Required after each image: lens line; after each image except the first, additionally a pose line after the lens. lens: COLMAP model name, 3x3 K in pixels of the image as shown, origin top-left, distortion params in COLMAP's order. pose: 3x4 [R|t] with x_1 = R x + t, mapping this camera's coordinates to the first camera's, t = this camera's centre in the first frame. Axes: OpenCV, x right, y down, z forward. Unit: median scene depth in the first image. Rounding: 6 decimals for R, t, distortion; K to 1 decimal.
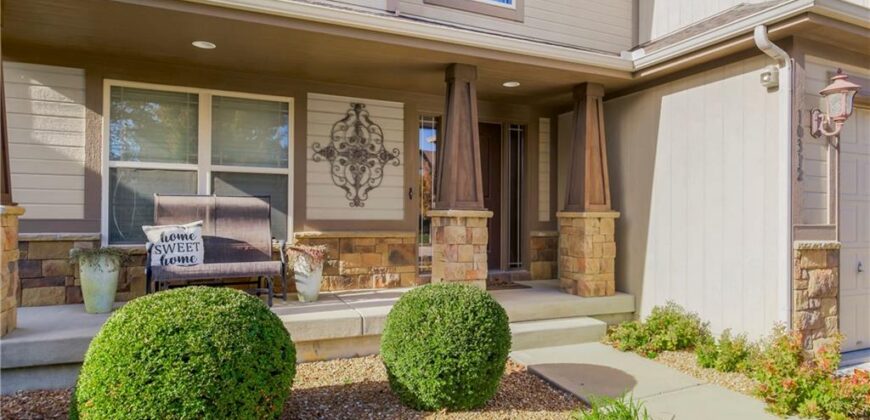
lens RADIAL K [[514.6, 0, 439.4], [0, 514.6, 213.8], [0, 0, 1]] dist [0.001893, -0.003086]
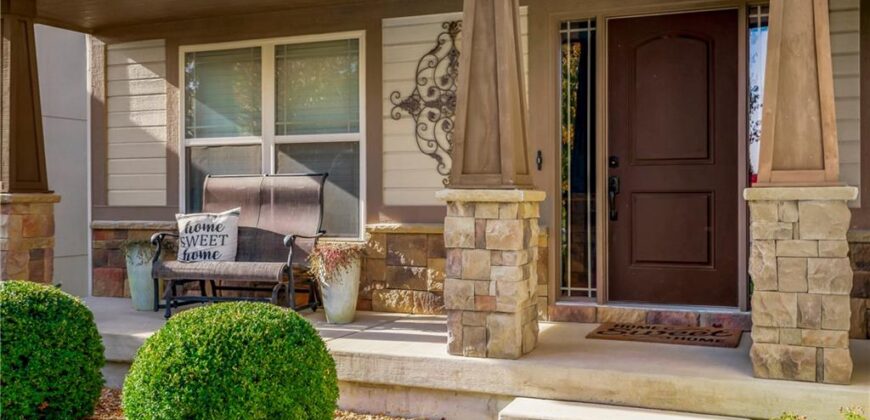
lens RADIAL K [[858.3, 0, 440.2], [0, 858.3, 206.6], [0, 0, 1]] dist [0.004403, 0.000000]
pose [[0.683481, -0.001207, -0.729968, 0.698527], [0.012091, 0.999880, 0.009668, 0.002570], [0.729868, -0.015434, 0.683413, 0.310233]]
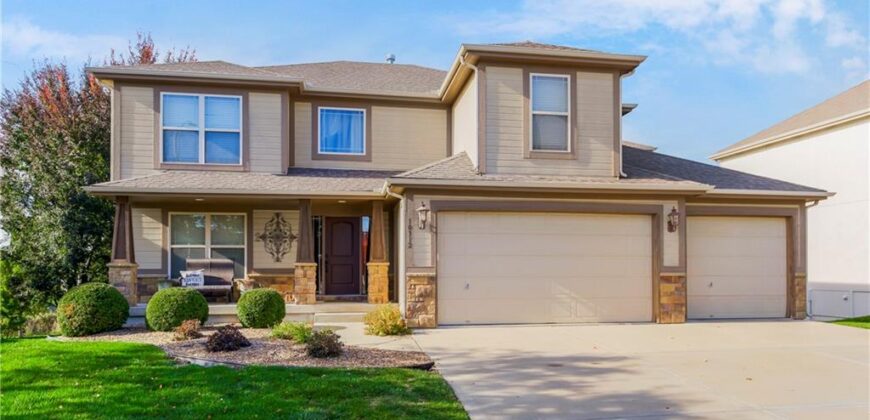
lens RADIAL K [[591.3, 0, 444.3], [0, 591.3, 265.5], [0, 0, 1]] dist [0.000762, 0.000675]
pose [[0.968720, -0.016144, -0.247629, 1.273462], [0.014082, 0.999850, -0.010096, 0.039179], [0.247755, 0.006293, 0.968802, -1.357547]]
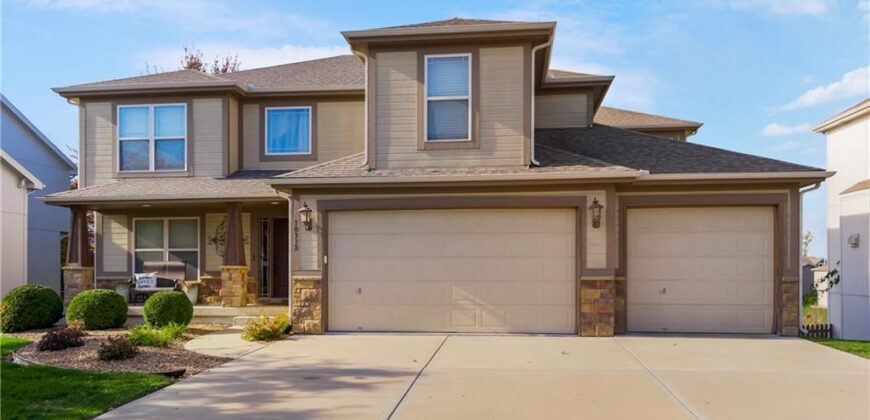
lens RADIAL K [[638.3, 0, 440.3], [0, 638.3, 270.0], [0, 0, 1]] dist [0.008940, -0.002752]
pose [[0.856946, -0.014753, -0.515196, 2.265699], [0.013718, 0.999889, -0.005815, 0.041058], [0.515224, -0.002084, 0.857053, -0.936889]]
